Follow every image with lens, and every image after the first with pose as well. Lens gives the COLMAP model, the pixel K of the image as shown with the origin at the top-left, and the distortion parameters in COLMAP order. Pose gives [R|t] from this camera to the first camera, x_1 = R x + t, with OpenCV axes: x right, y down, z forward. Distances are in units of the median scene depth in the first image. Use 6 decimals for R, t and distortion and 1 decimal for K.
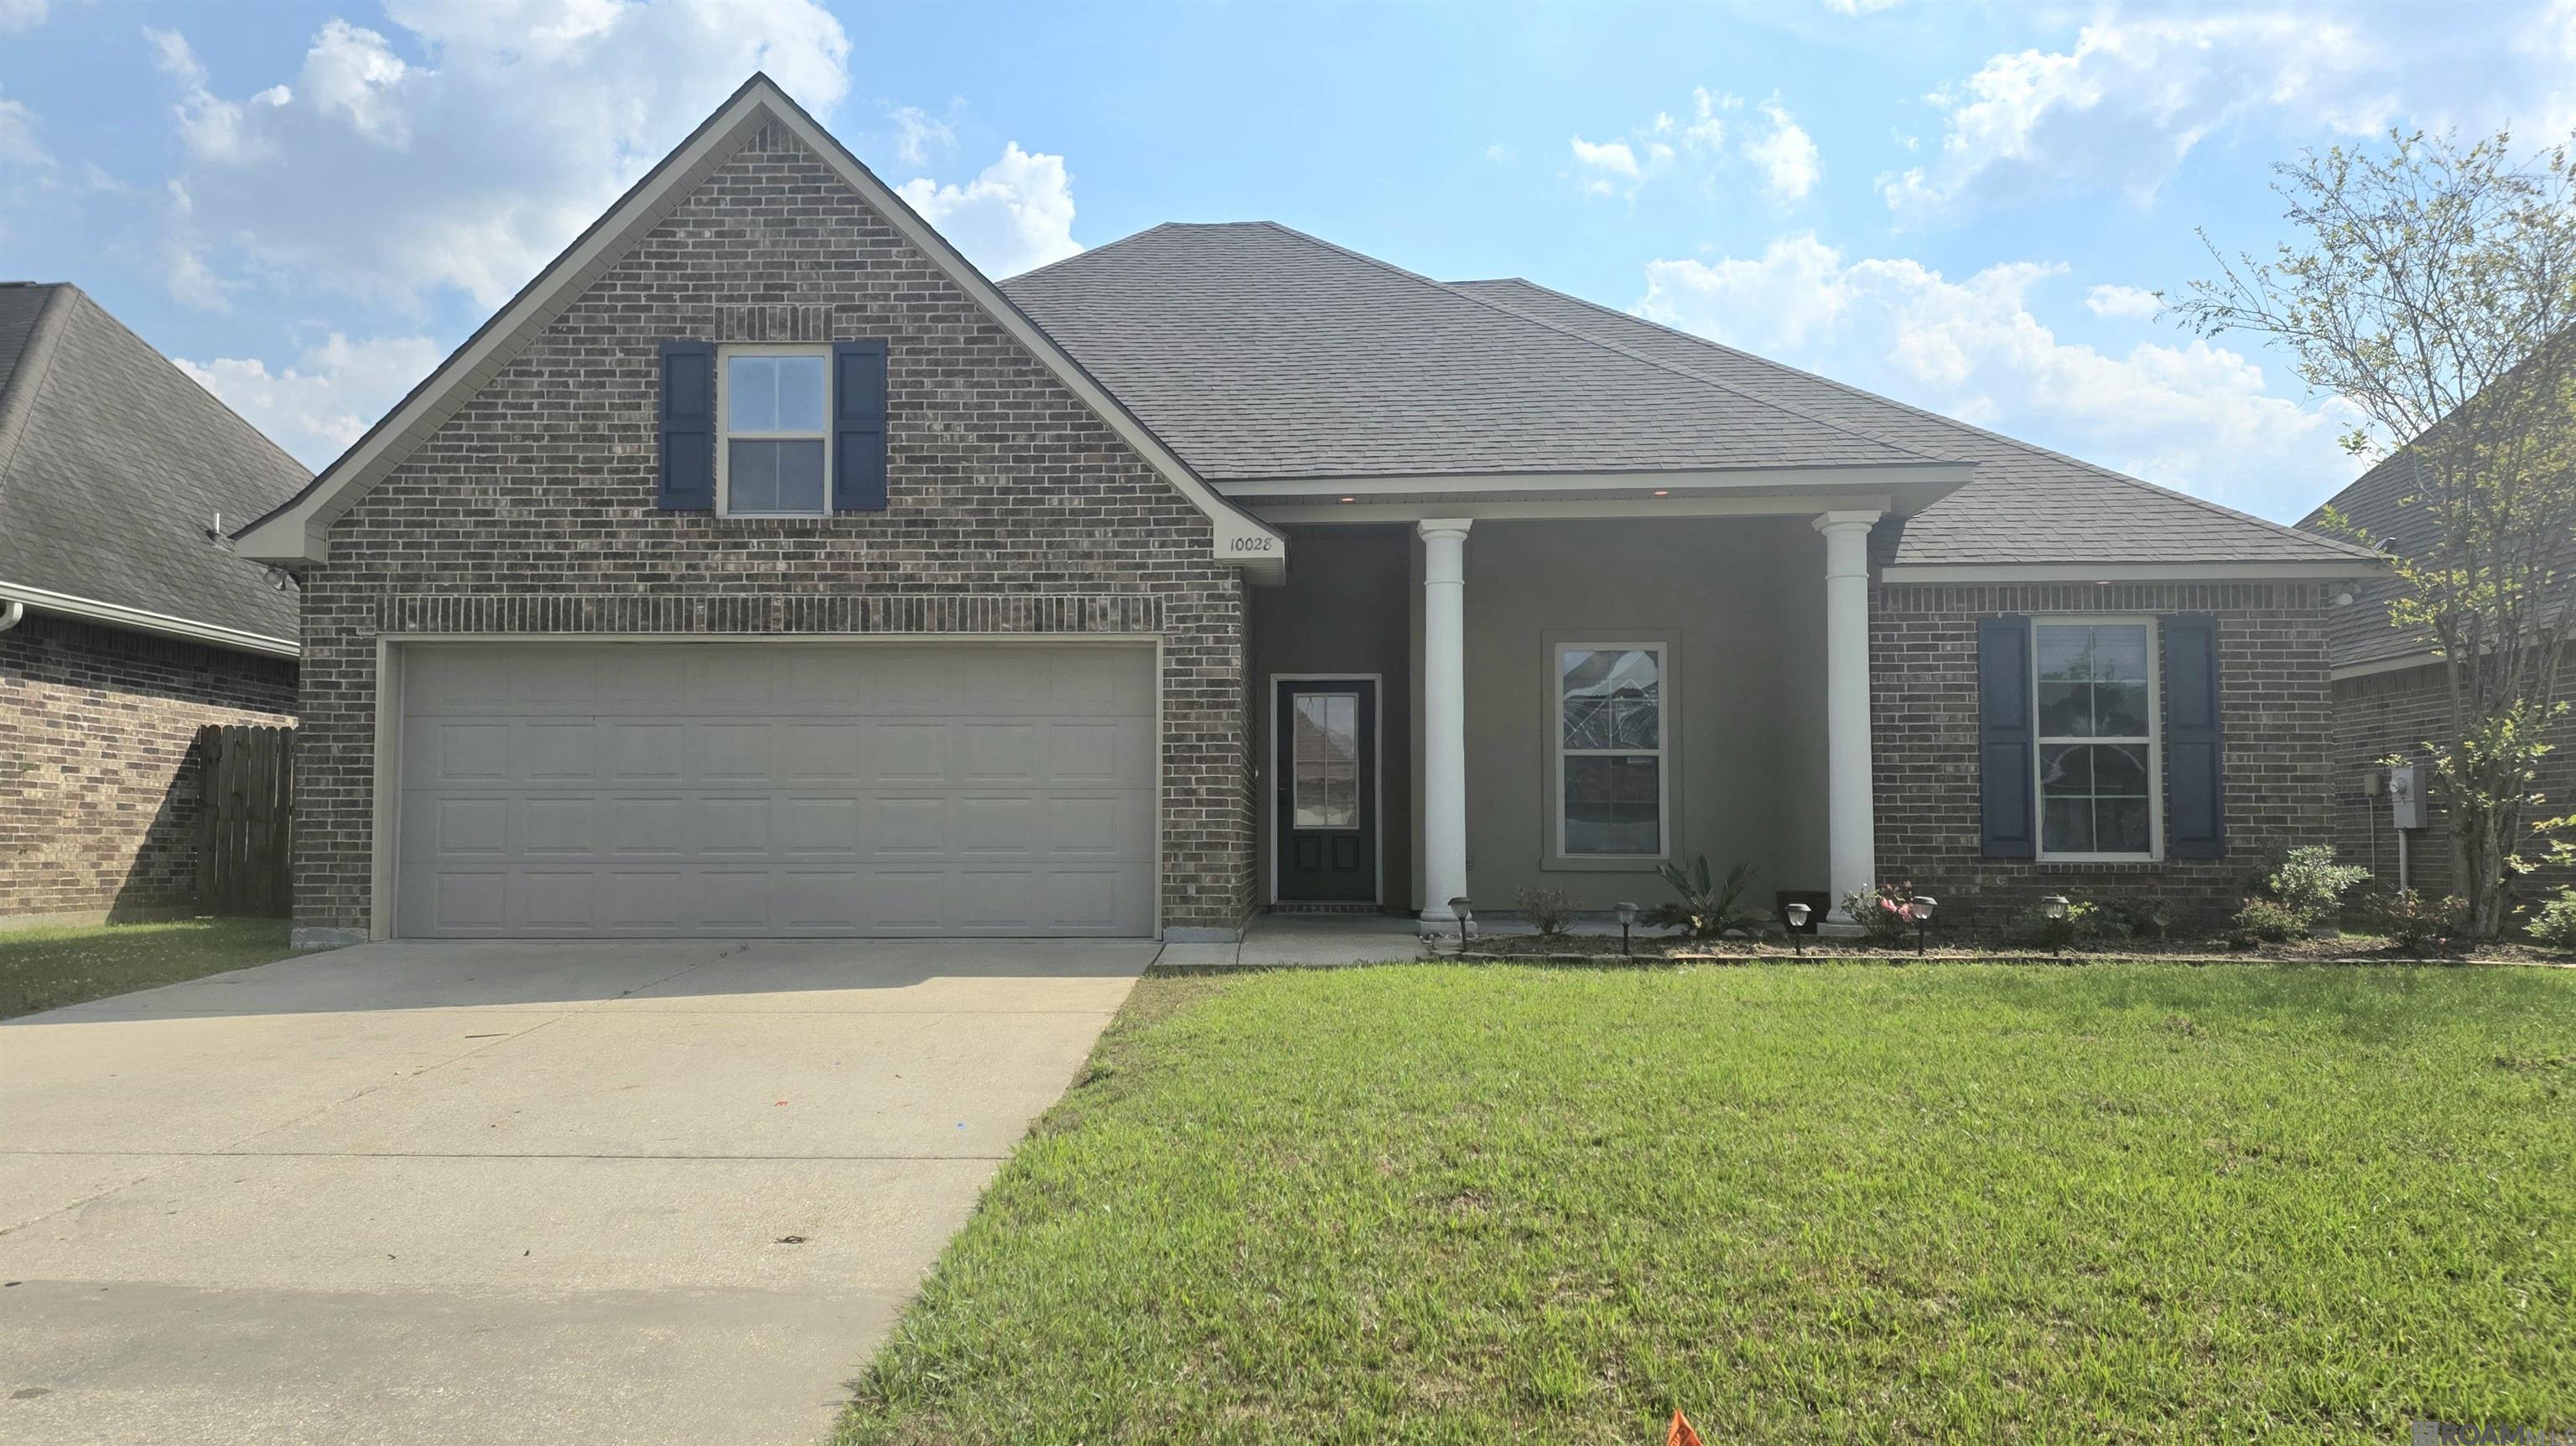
lens RADIAL K [[1833.2, 0, 1249.1], [0, 1833.2, 761.3], [0, 0, 1]] dist [0.240203, -0.403878]
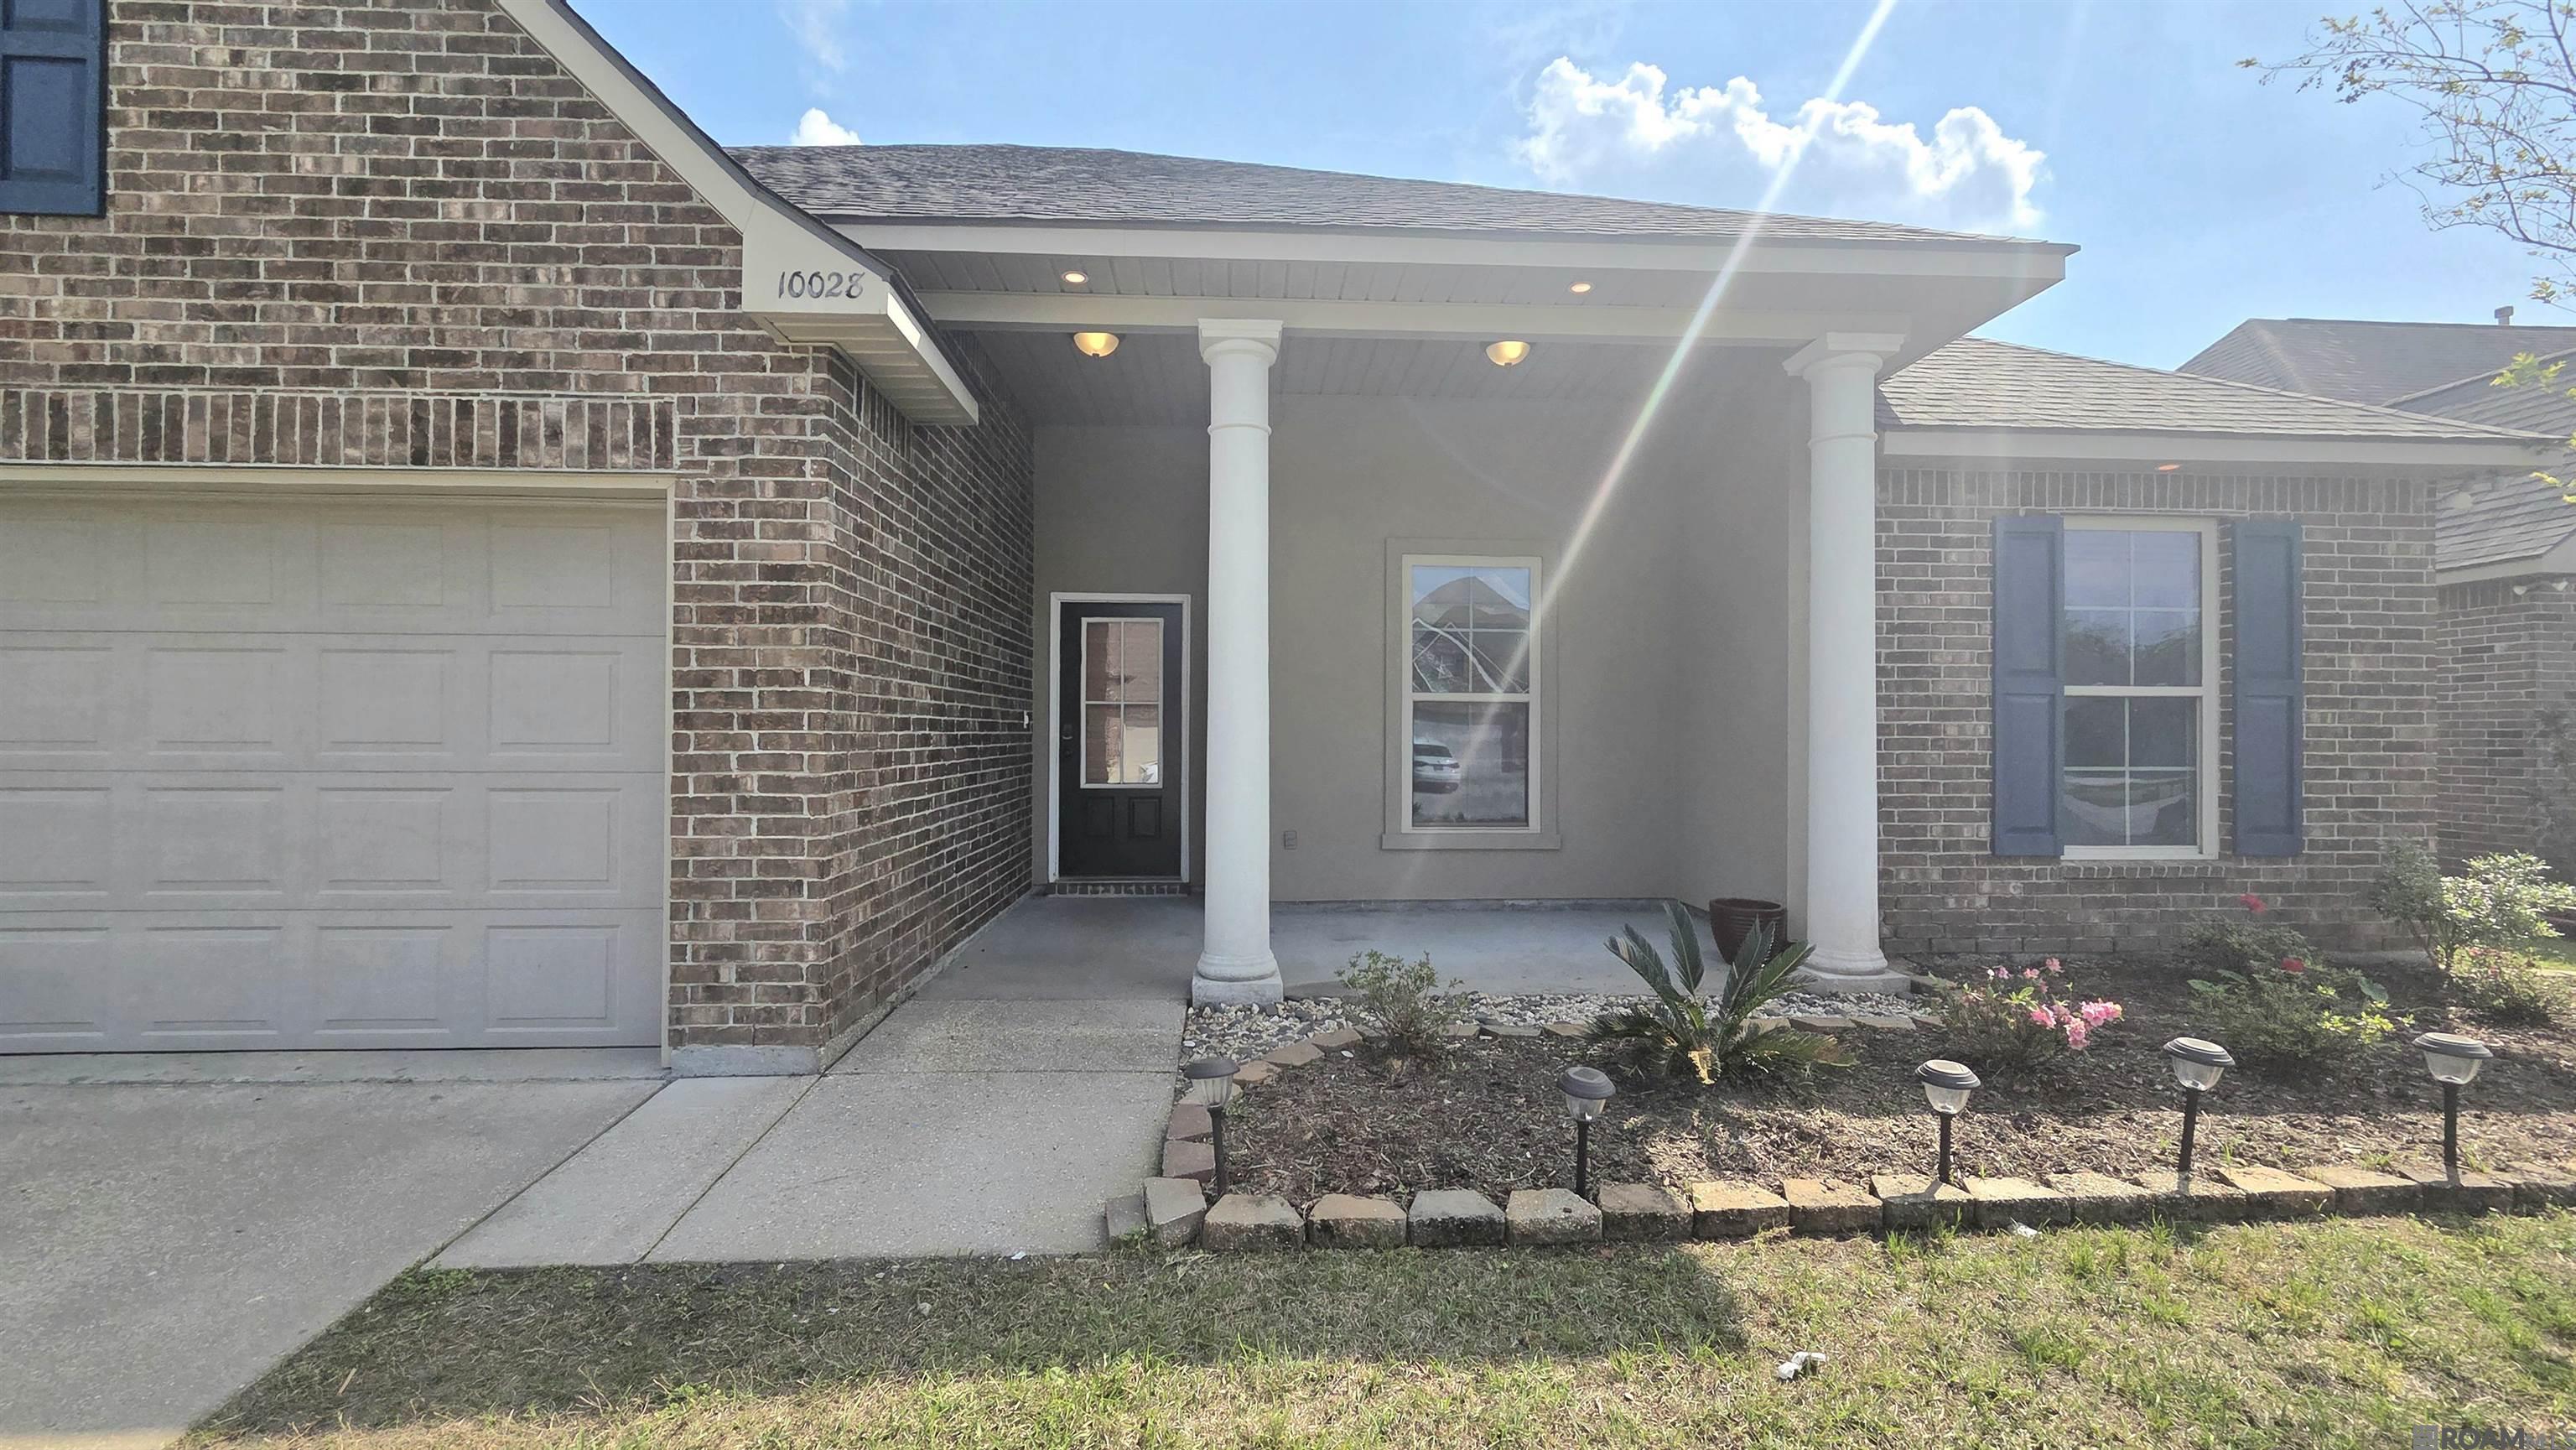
lens RADIAL K [[1053.4, 0, 1288.0], [0, 1053.4, 725.0], [0, 0, 1]] dist [-0.000972, -0.000359]
pose [[0.995443, 0.004368, 0.095259, 0.095382], [-0.008467, 0.999053, 0.042669, -0.013649], [-0.094983, -0.043281, 0.994538, 0.683407]]
